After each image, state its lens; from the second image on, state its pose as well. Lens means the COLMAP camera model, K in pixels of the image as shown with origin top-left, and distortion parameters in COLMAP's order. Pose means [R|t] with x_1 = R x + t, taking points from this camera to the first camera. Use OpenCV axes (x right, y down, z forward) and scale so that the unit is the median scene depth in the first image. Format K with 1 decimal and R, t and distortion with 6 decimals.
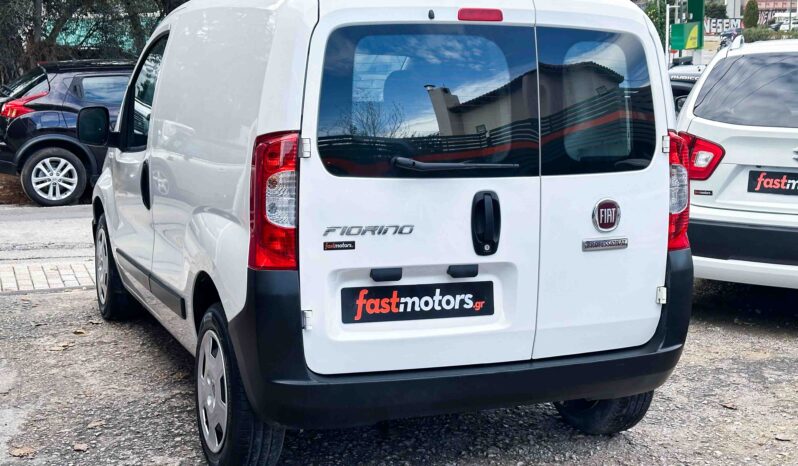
lens RADIAL K [[1127.2, 0, 405.7], [0, 1127.2, 247.5], [0, 0, 1]] dist [0.150774, 0.000000]
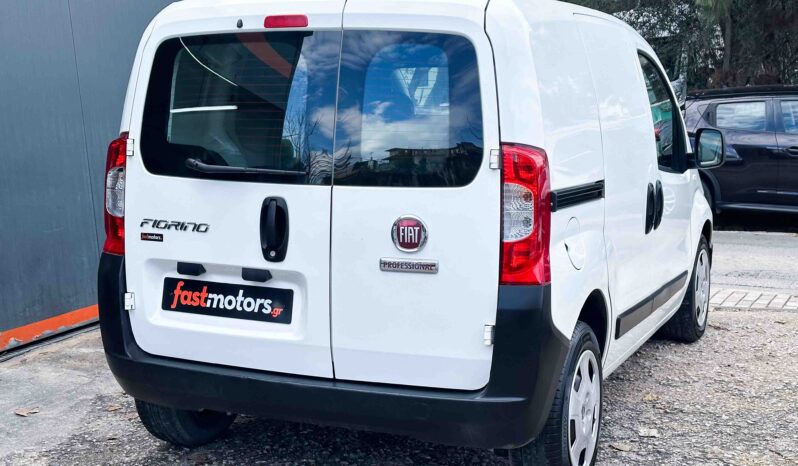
lens RADIAL K [[1127.2, 0, 402.3], [0, 1127.2, 233.1], [0, 0, 1]] dist [0.150774, 0.000000]
pose [[0.690078, 0.075547, -0.719781, 0.864903], [-0.105982, 0.994364, 0.002759, -0.032825], [0.715933, 0.074379, 0.694196, 0.389812]]
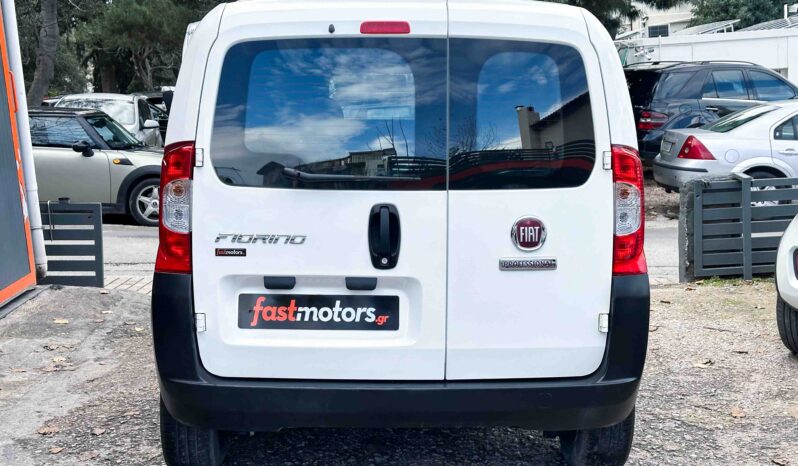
lens RADIAL K [[1127.2, 0, 395.5], [0, 1127.2, 232.6], [0, 0, 1]] dist [0.150774, 0.000000]
pose [[0.932529, 0.033581, -0.359531, 0.434949], [-0.045949, 0.998608, -0.025907, 0.000260], [0.358161, 0.040679, 0.932773, 0.081818]]
